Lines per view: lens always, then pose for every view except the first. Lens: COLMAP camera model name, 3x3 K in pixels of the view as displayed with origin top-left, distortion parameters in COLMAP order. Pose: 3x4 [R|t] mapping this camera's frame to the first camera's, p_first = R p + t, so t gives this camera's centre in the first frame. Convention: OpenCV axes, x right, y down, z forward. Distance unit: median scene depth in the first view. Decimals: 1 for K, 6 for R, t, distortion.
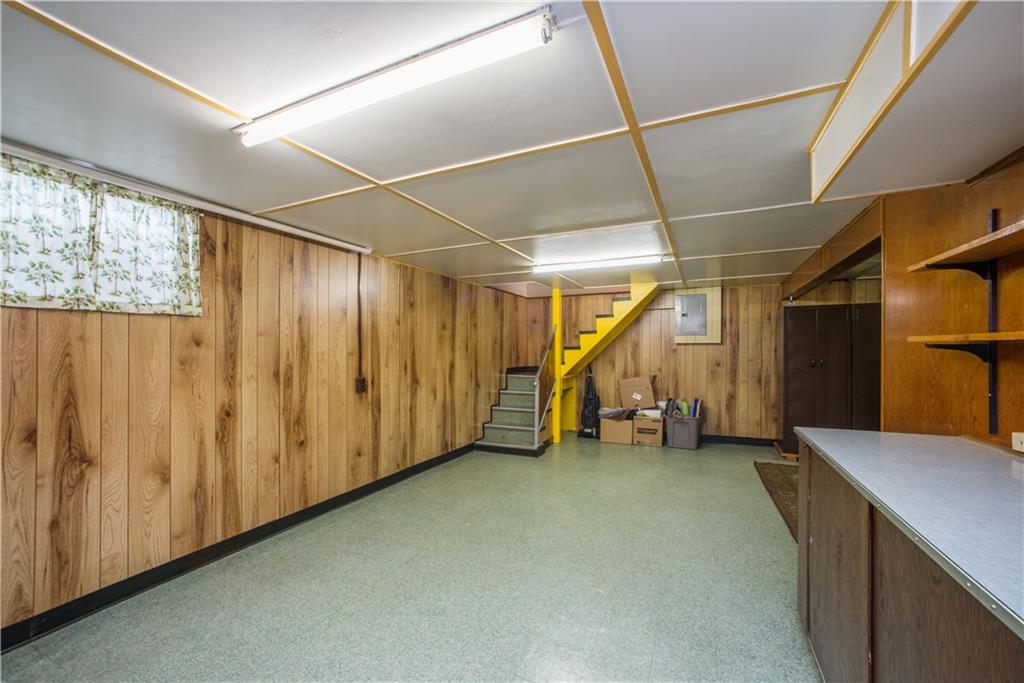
lens RADIAL K [[411.1, 0, 523.5], [0, 411.1, 341.4], [0, 0, 1]] dist [-0.063477, 0.026104]
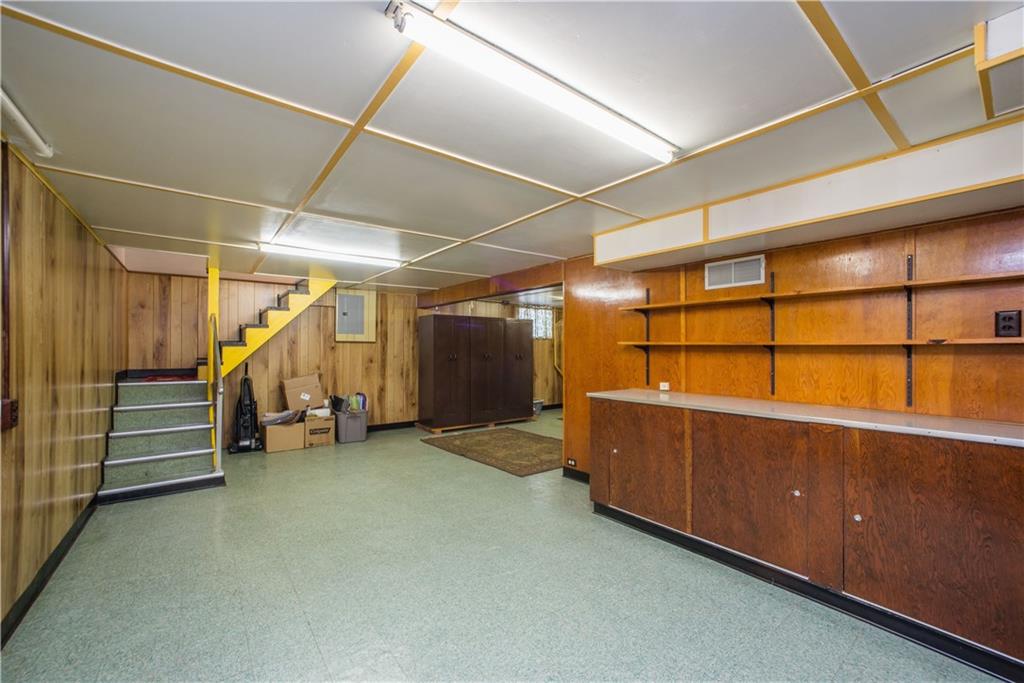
lens RADIAL K [[415.6, 0, 499.5], [0, 415.6, 342.7], [0, 0, 1]] dist [-0.058996, 0.027465]
pose [[0.473655, 0.016777, 0.880551, -0.358568], [-0.025103, 0.999669, -0.005544, 0.004110], [-0.880353, -0.019479, 0.473920, 0.164893]]
